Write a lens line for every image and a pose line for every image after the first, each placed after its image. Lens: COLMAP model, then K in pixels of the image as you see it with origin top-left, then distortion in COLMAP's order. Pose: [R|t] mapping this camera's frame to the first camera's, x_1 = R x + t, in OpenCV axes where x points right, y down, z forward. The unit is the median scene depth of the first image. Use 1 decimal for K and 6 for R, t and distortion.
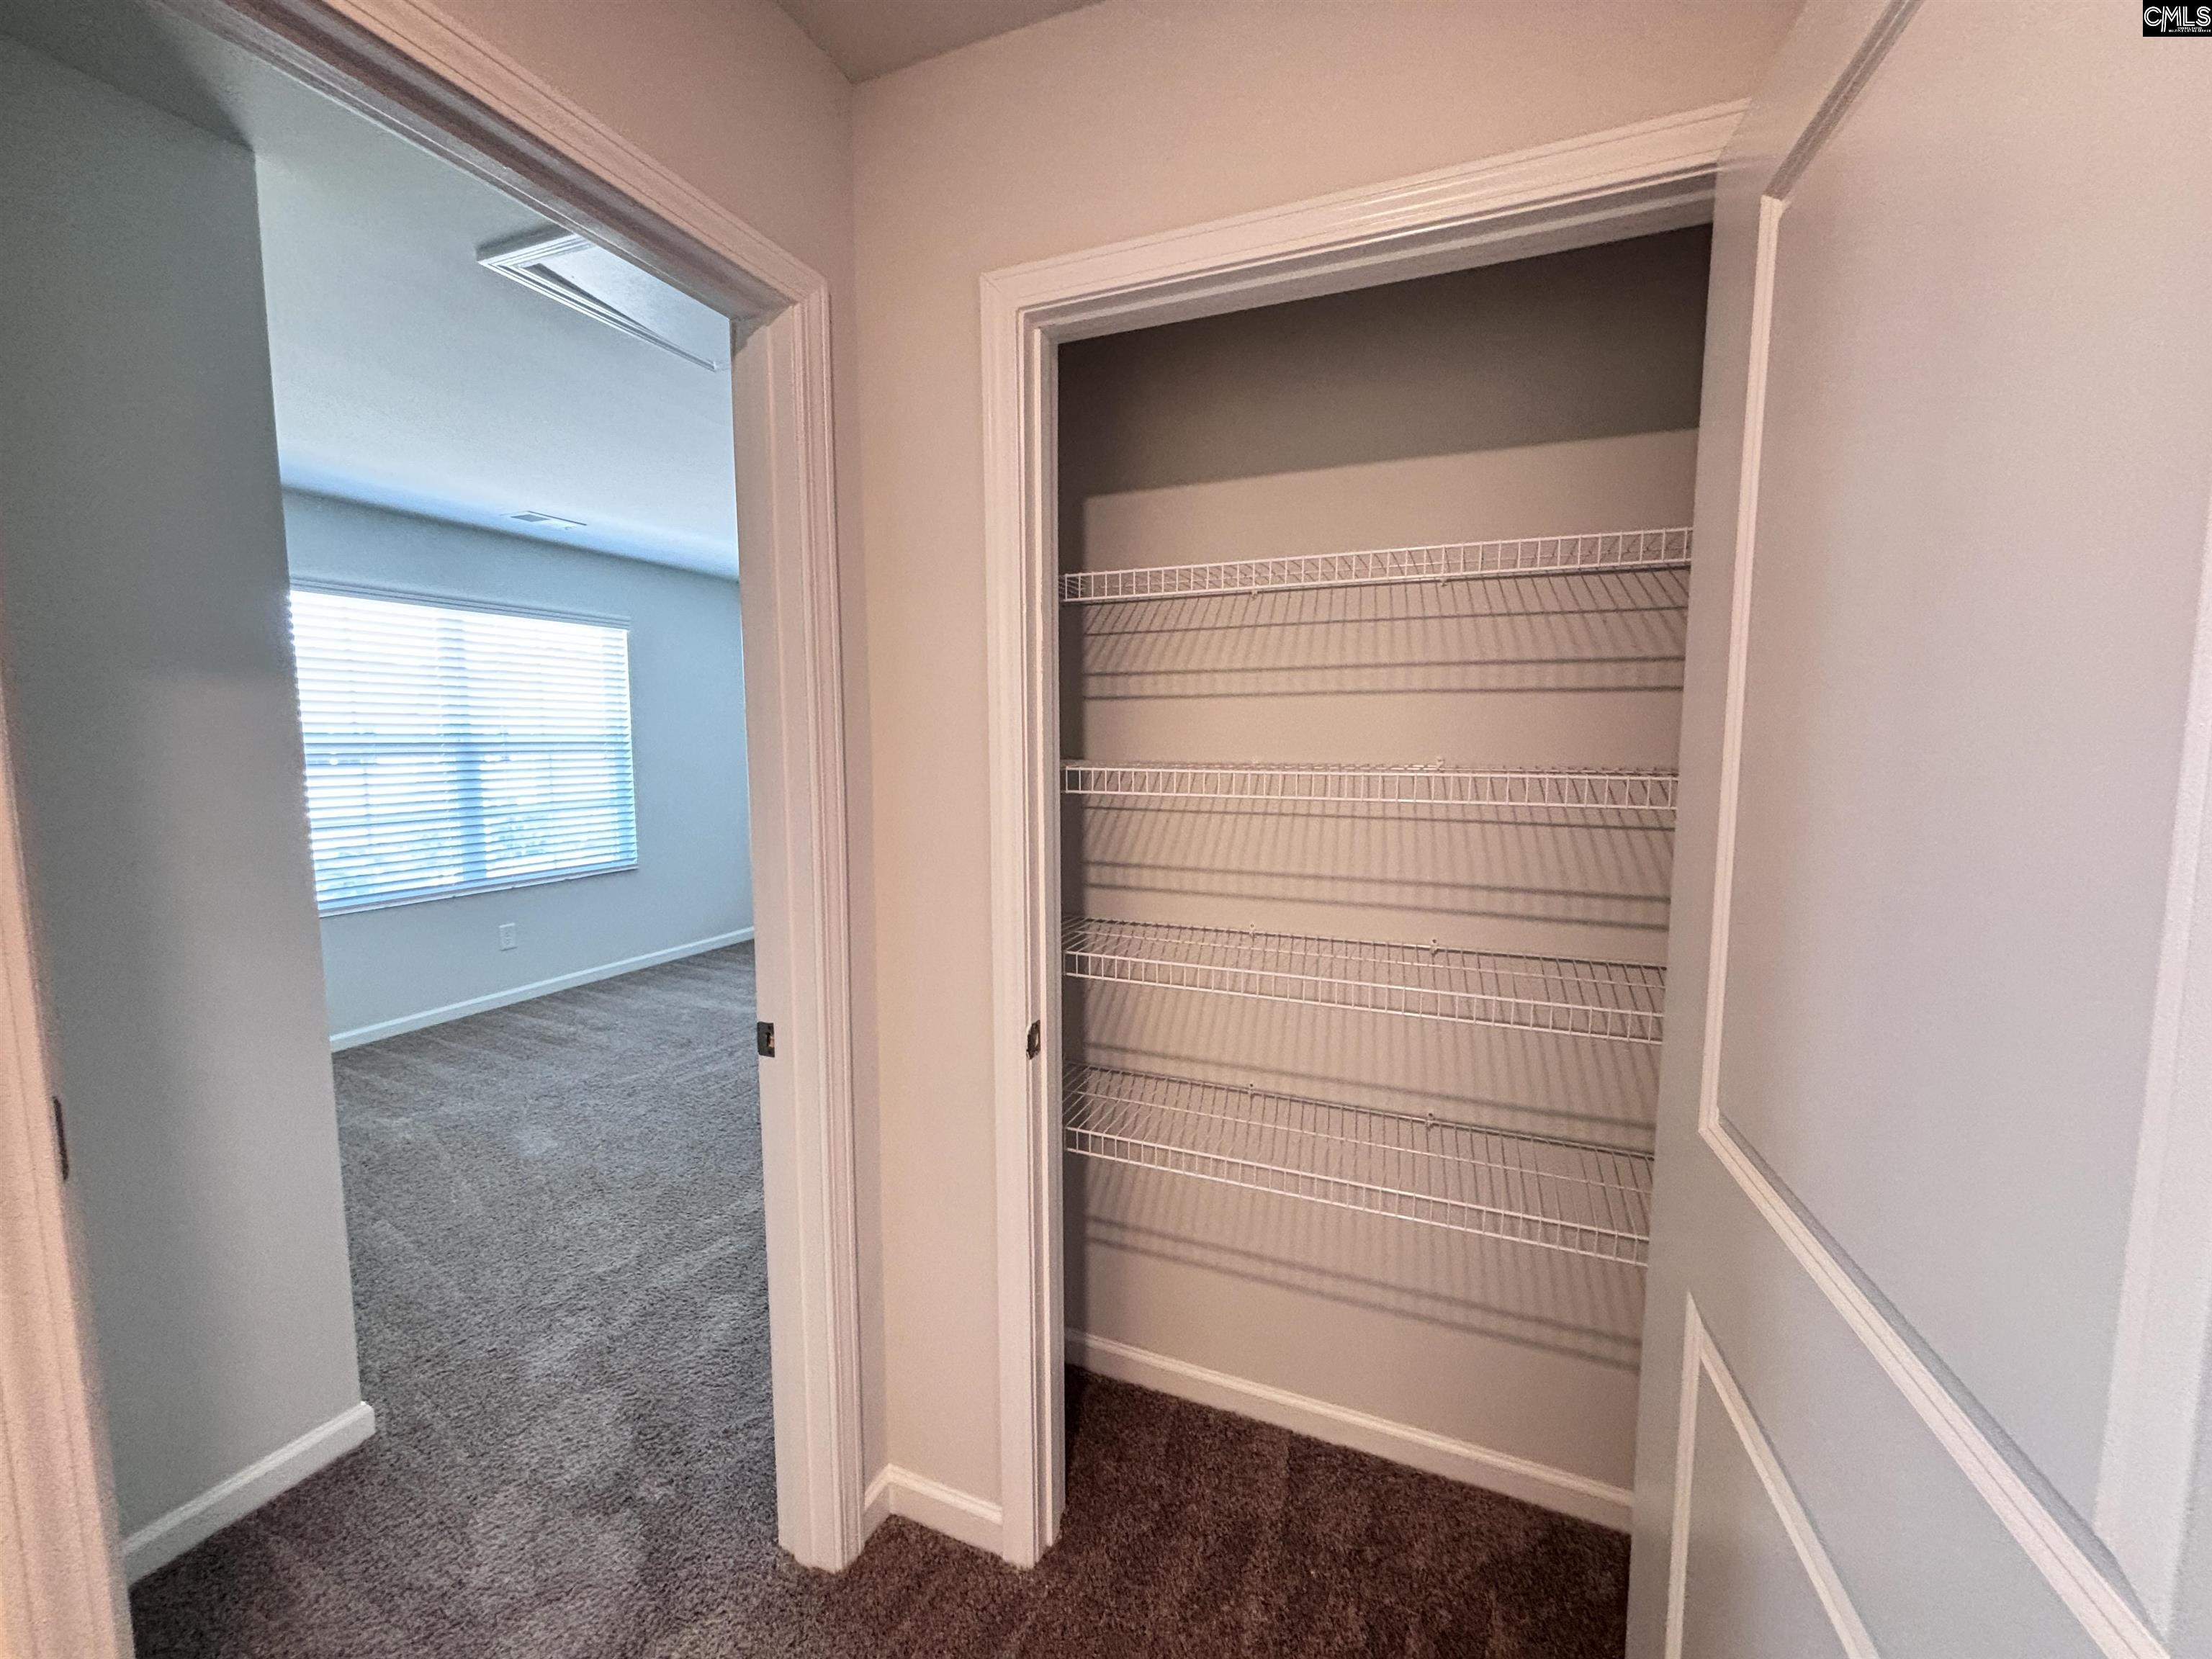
lens RADIAL K [[895.5, 0, 1104.6], [0, 895.5, 827.4], [0, 0, 1]] dist [-0.000276, 0.001810]
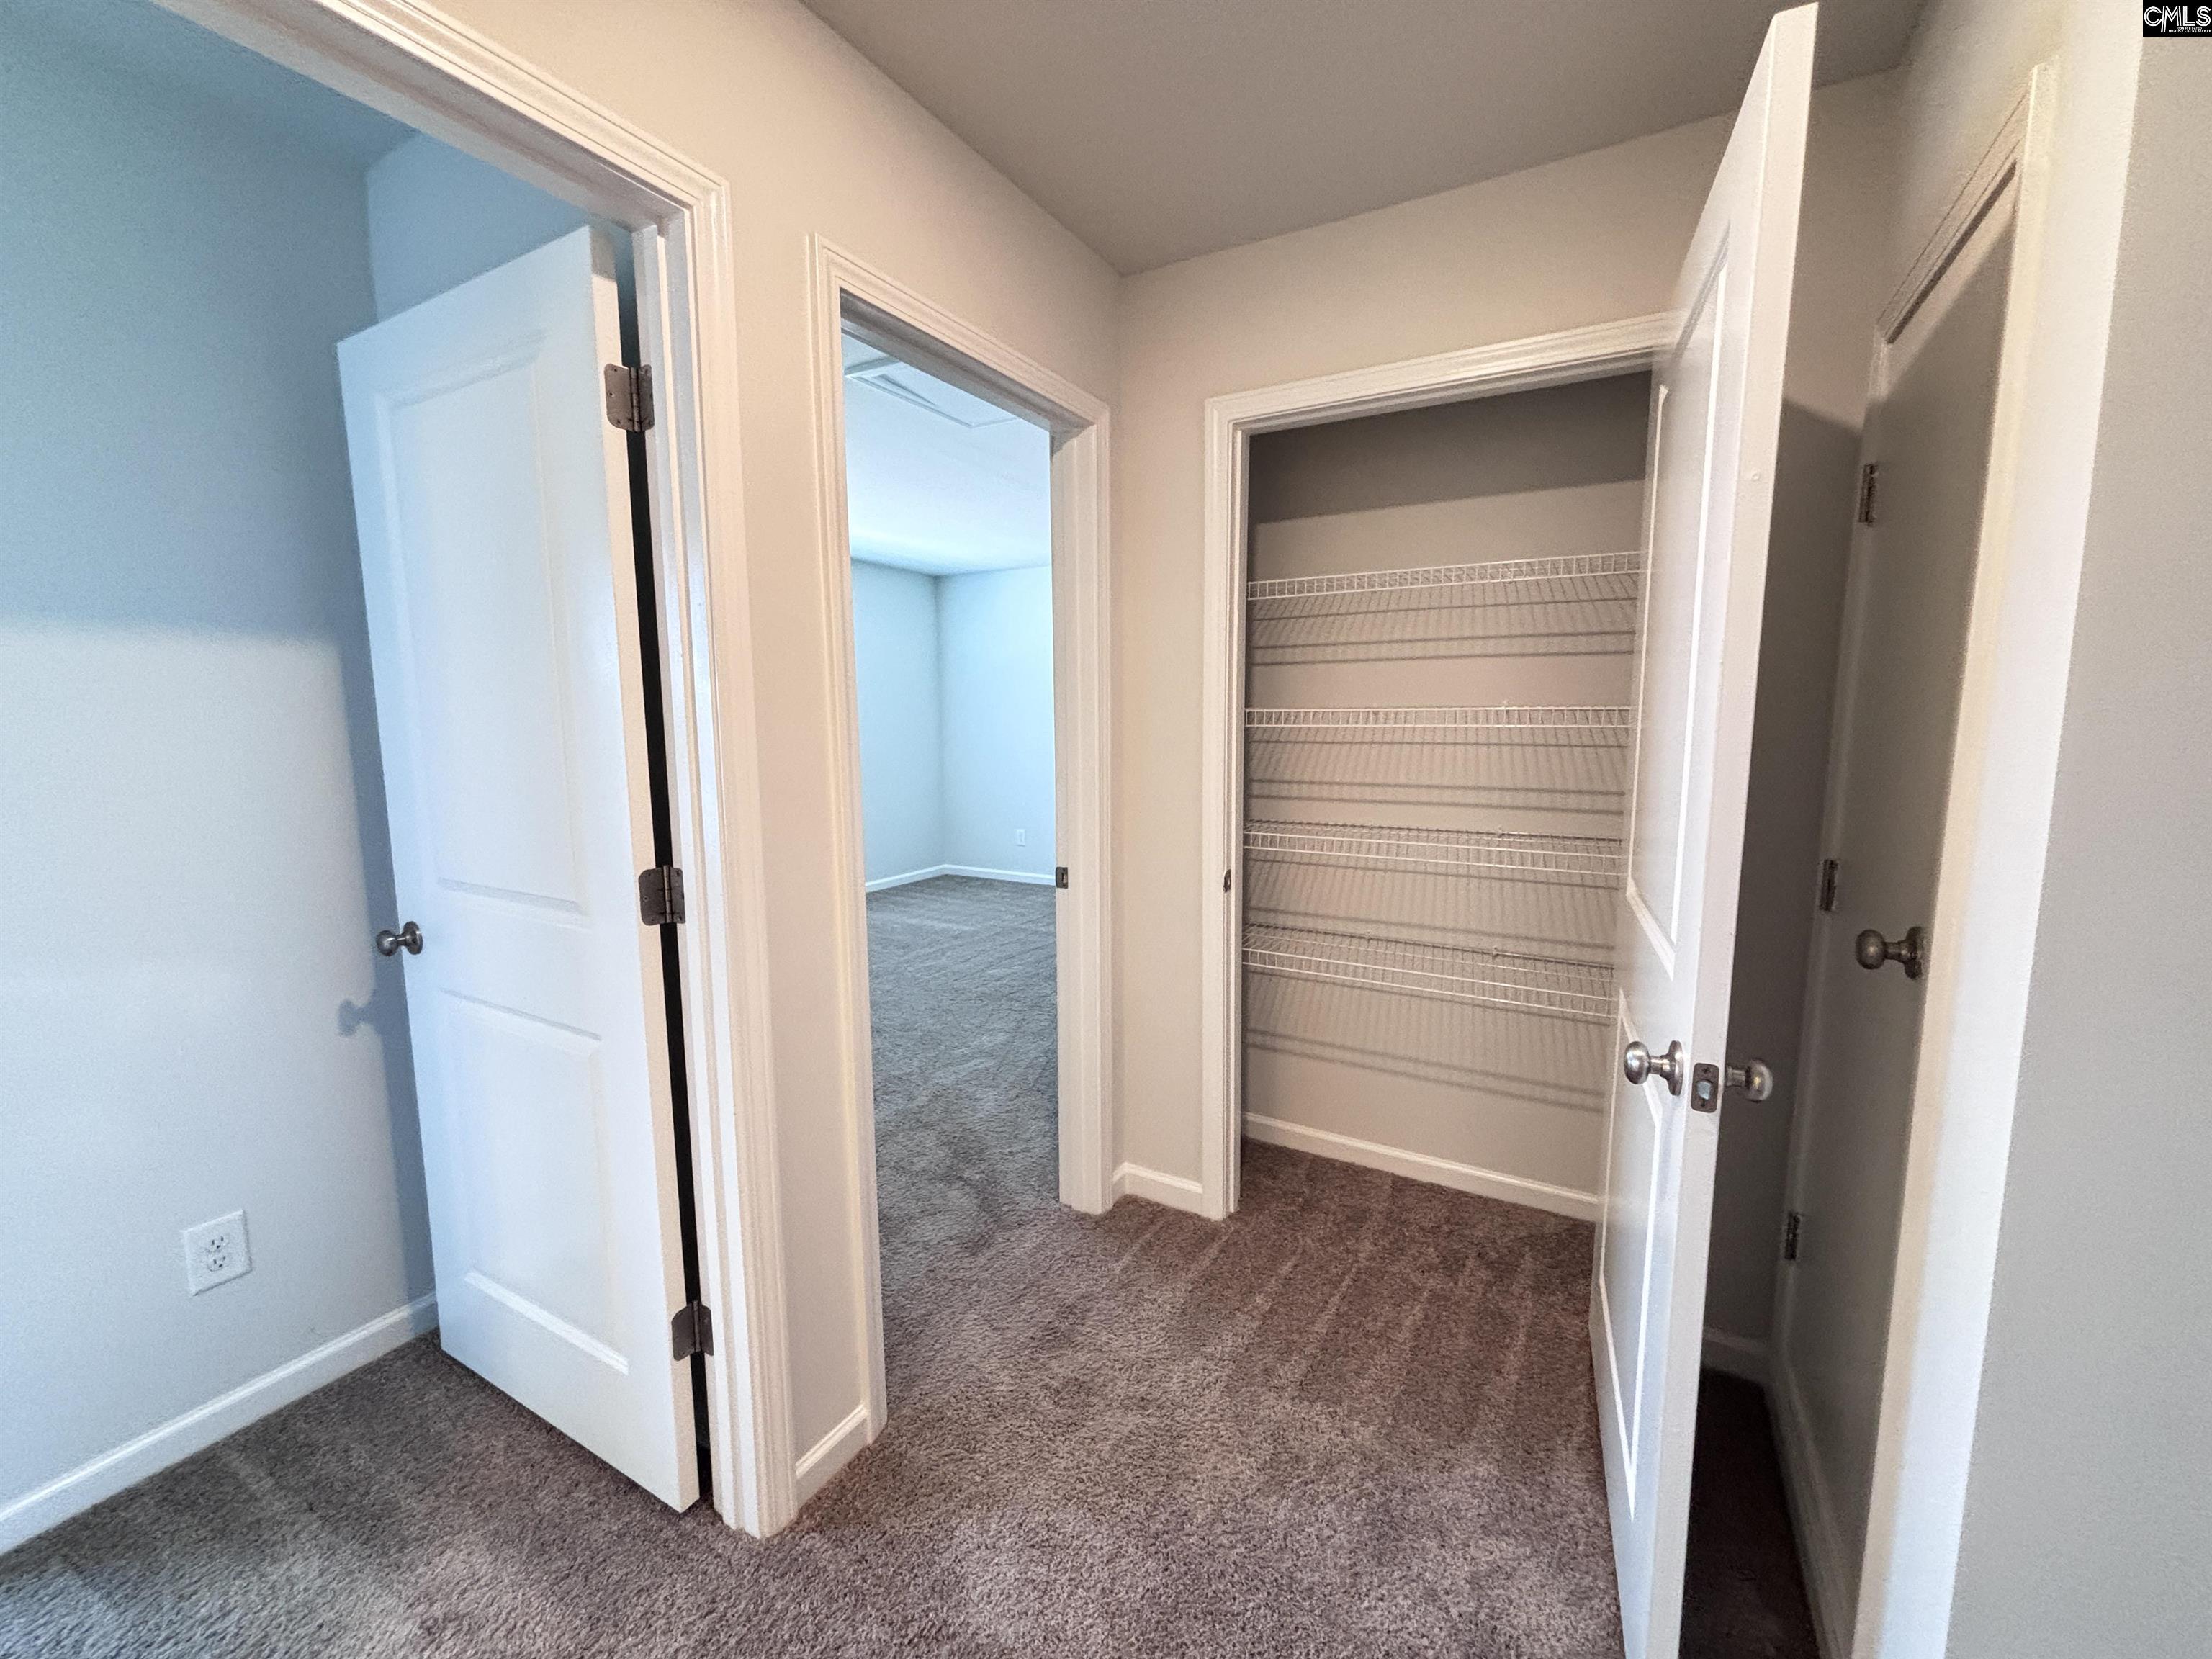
lens RADIAL K [[895.5, 0, 1111.6], [0, 895.5, 828.2], [0, 0, 1]] dist [-0.000276, 0.001810]
pose [[0.993701, 0.007563, -0.111812, -0.099313], [-0.004264, 0.999549, 0.029722, 0.090935], [0.111987, -0.029059, 0.993285, -0.540776]]
